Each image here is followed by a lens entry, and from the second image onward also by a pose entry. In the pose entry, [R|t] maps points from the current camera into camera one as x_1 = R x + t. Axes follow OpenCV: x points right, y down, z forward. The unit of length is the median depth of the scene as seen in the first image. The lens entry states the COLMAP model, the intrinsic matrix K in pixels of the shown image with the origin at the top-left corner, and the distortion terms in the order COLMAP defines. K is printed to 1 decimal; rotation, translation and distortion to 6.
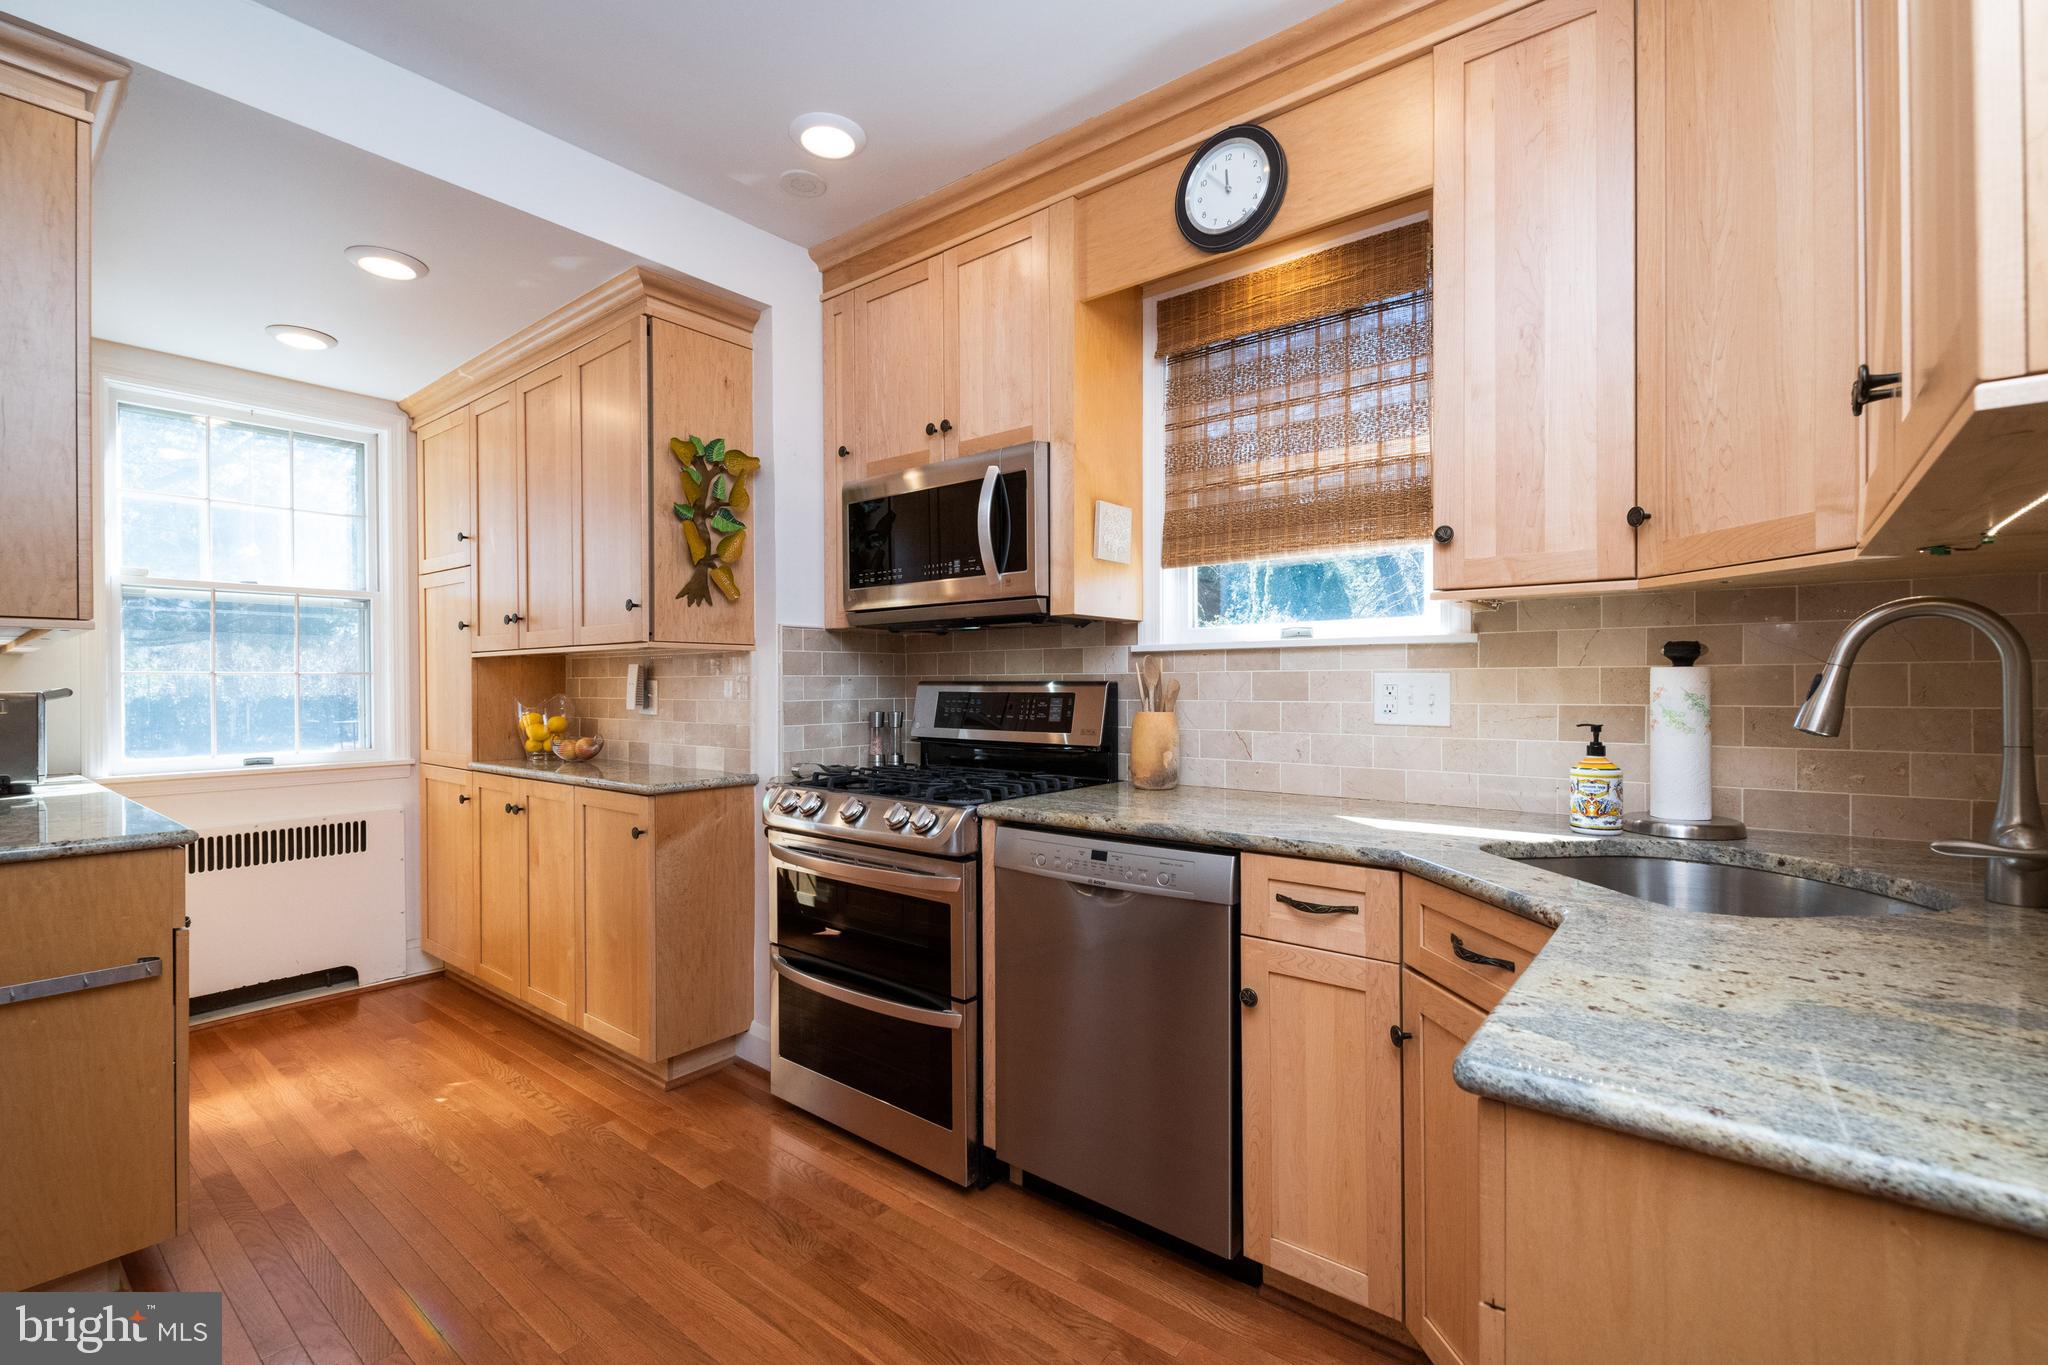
lens RADIAL K [[904.4, 0, 1027.7], [0, 904.4, 689.0], [0, 0, 1]] dist [-0.003392, -0.001882]
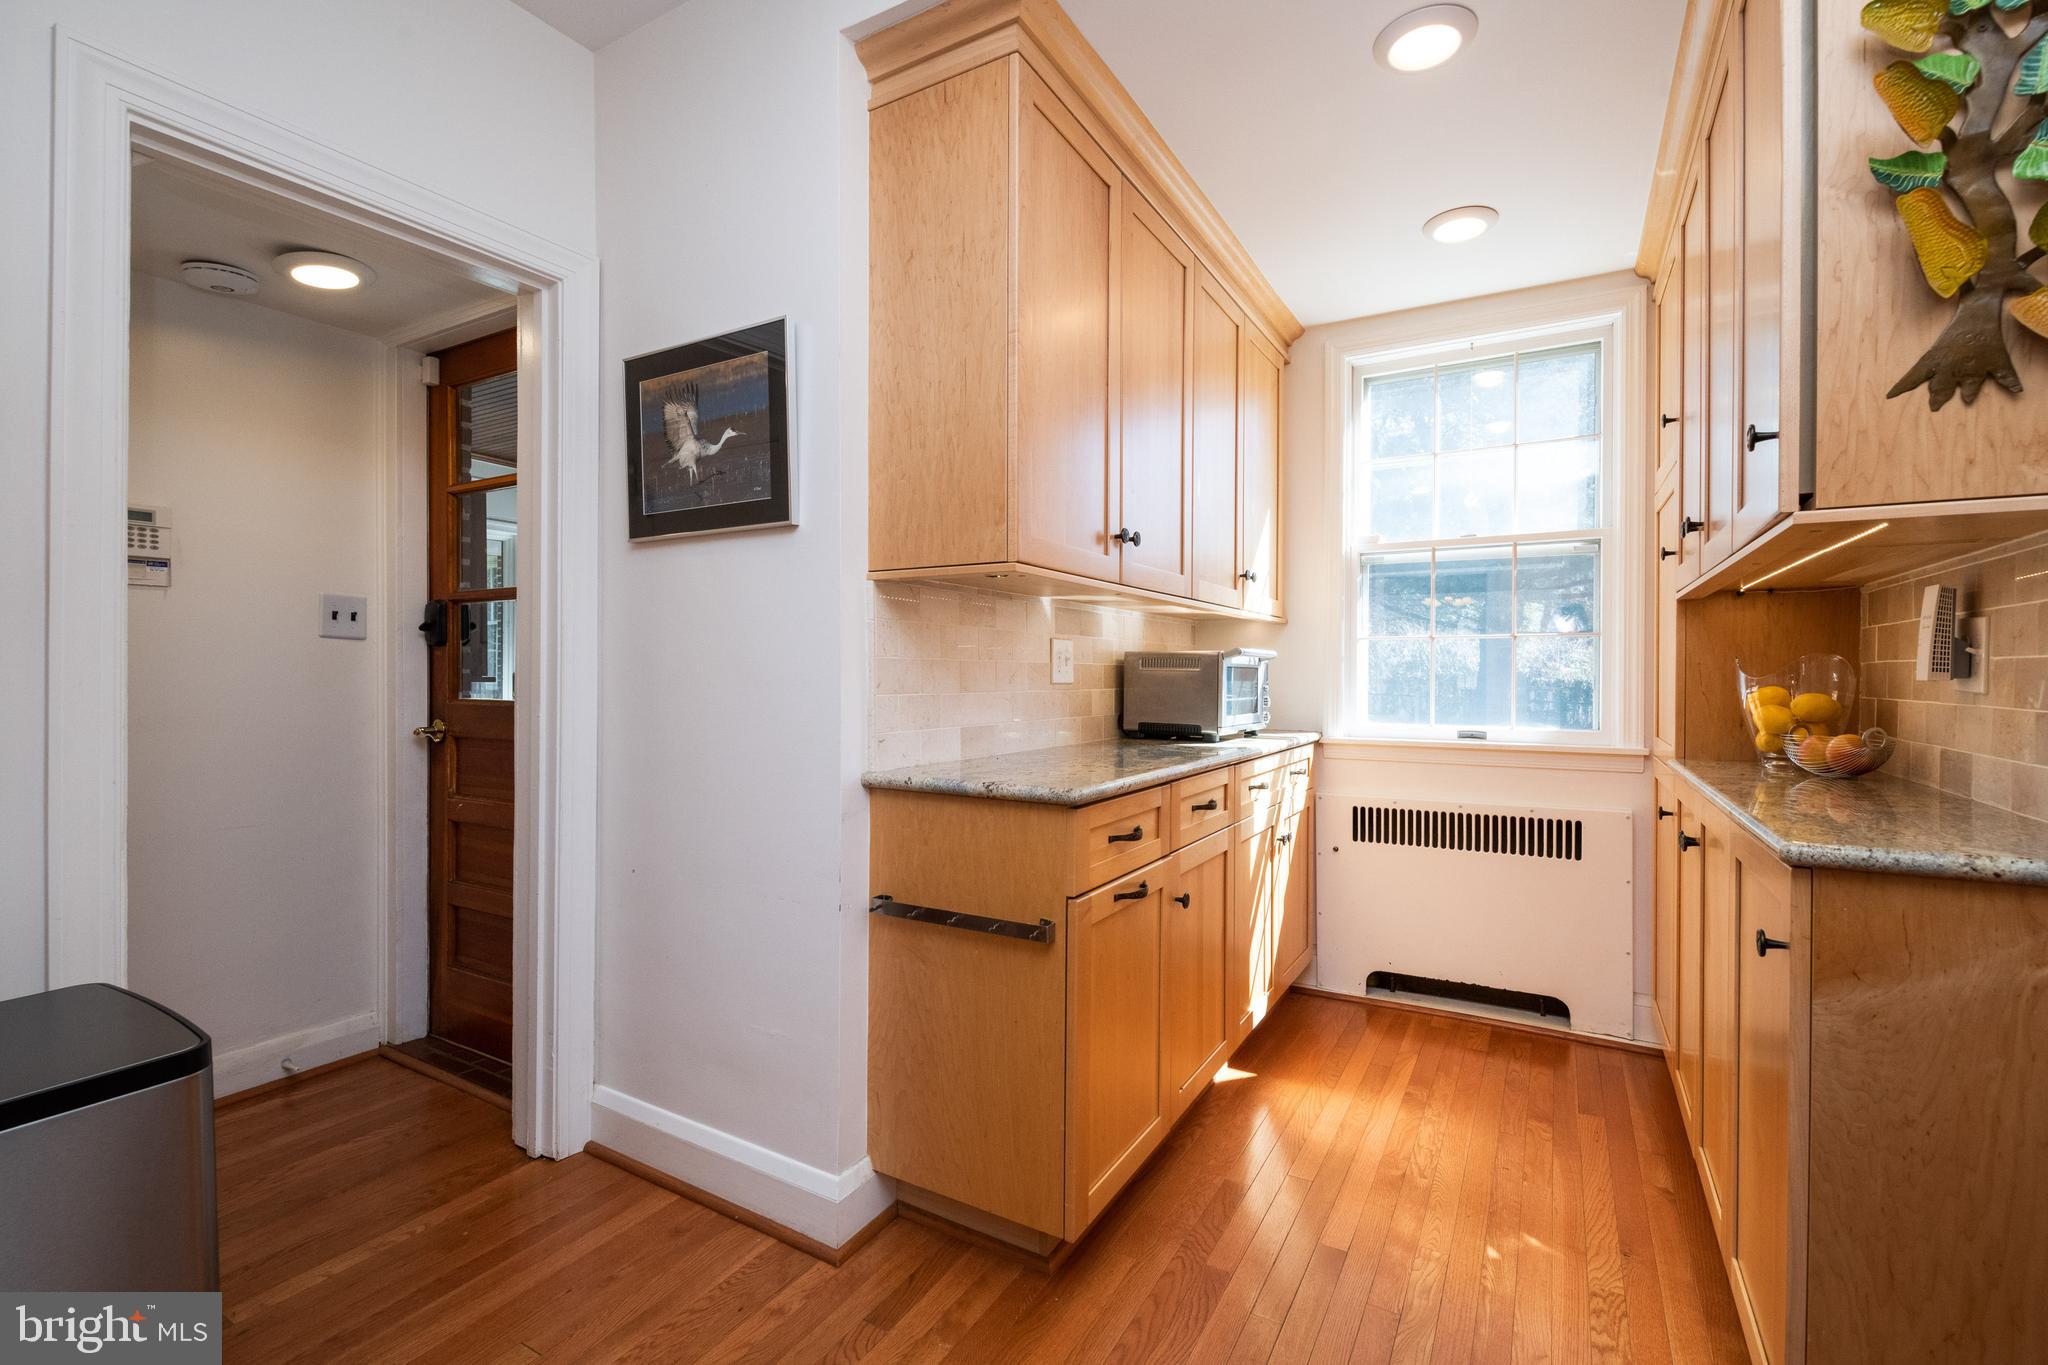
lens RADIAL K [[904.4, 0, 1021.5], [0, 904.4, 678.9], [0, 0, 1]] dist [-0.003392, -0.001882]
pose [[0.147136, 0.011625, -0.989048, -0.039631], [-0.010082, 0.999897, 0.010253, 0.023151], [0.989065, 0.008463, 0.147238, 0.493640]]
